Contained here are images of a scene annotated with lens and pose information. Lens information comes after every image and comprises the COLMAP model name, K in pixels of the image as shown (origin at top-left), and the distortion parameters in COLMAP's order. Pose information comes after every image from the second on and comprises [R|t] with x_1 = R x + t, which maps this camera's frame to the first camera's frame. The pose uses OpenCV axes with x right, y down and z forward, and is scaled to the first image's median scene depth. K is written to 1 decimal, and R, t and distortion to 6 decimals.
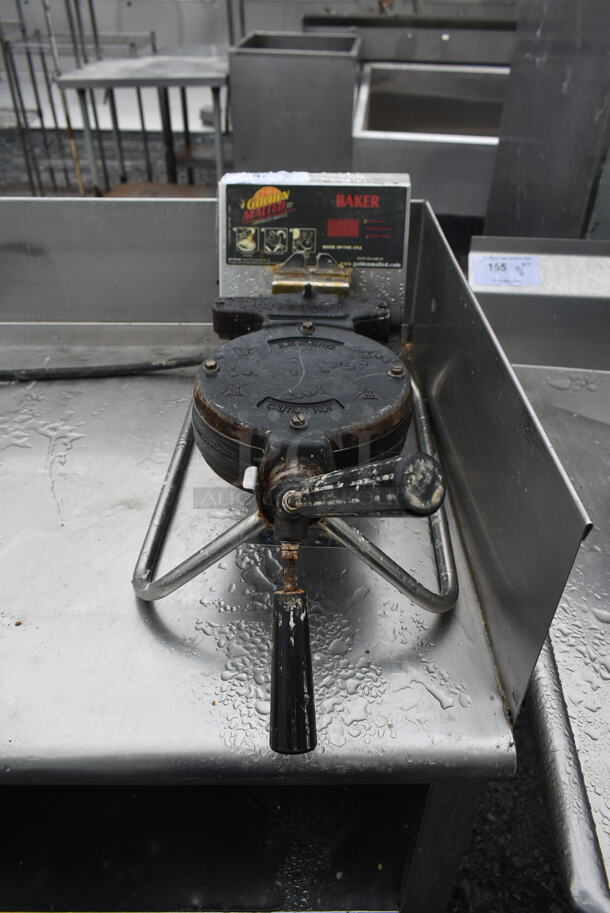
lens RADIAL K [[691.2, 0, 305.0], [0, 691.2, 456.5], [0, 0, 1]] dist [-0.013901, 0.004181]
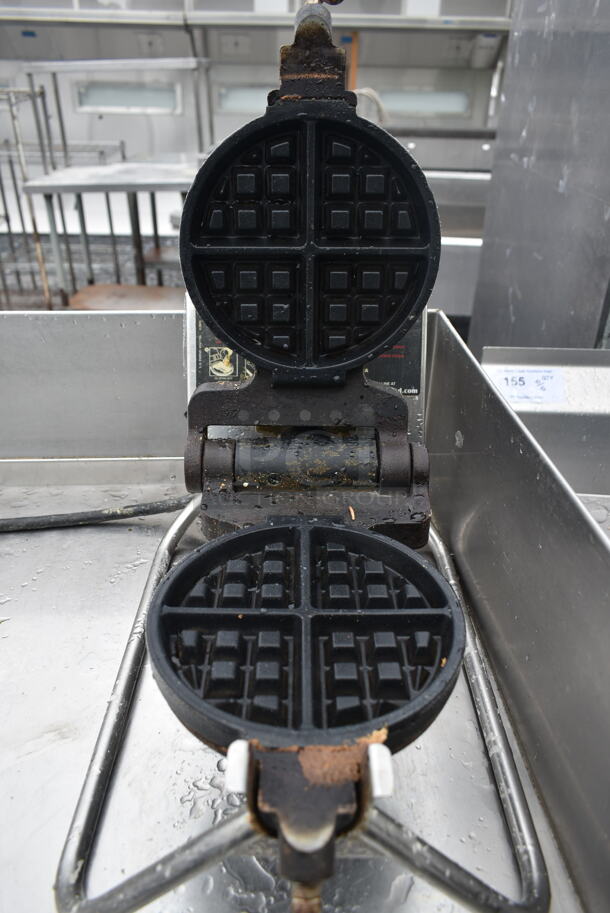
lens RADIAL K [[691.2, 0, 305.0], [0, 691.2, 456.5], [0, 0, 1]] dist [-0.013901, 0.004181]
pose [[0.998916, -0.019658, 0.042206, -0.020753], [0.024947, 0.991369, -0.128703, -0.084233], [-0.039312, 0.129617, 0.990785, 0.185745]]
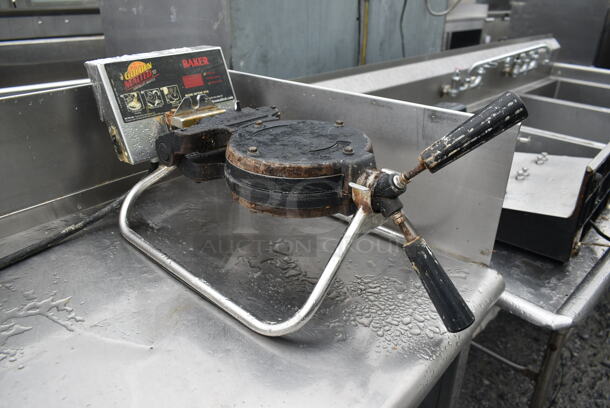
lens RADIAL K [[461.8, 0, 305.0], [0, 461.8, 204.0], [0, 0, 1]] dist [-0.013901, 0.004181]
pose [[0.656189, -0.336116, 0.675605, -0.428963], [0.454763, 0.890611, 0.001387, 0.004359], [-0.602167, 0.306330, 0.737263, 0.179057]]
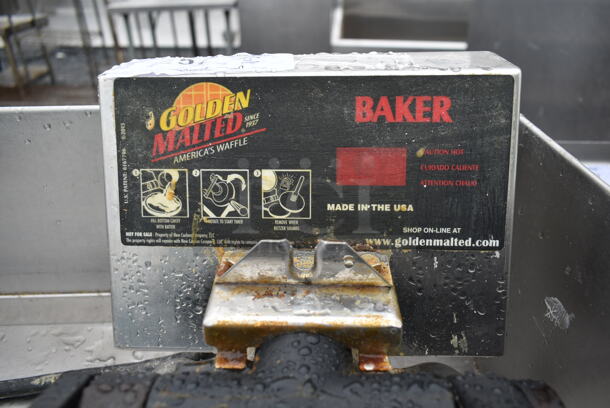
lens RADIAL K [[461.8, 0, 305.0], [0, 461.8, 204.0], [0, 0, 1]] dist [-0.013901, 0.004181]
pose [[0.999657, -0.024156, 0.010140, 0.006536], [0.025152, 0.993214, -0.113549, -0.220115], [-0.007328, 0.113765, 0.993481, 0.564870]]
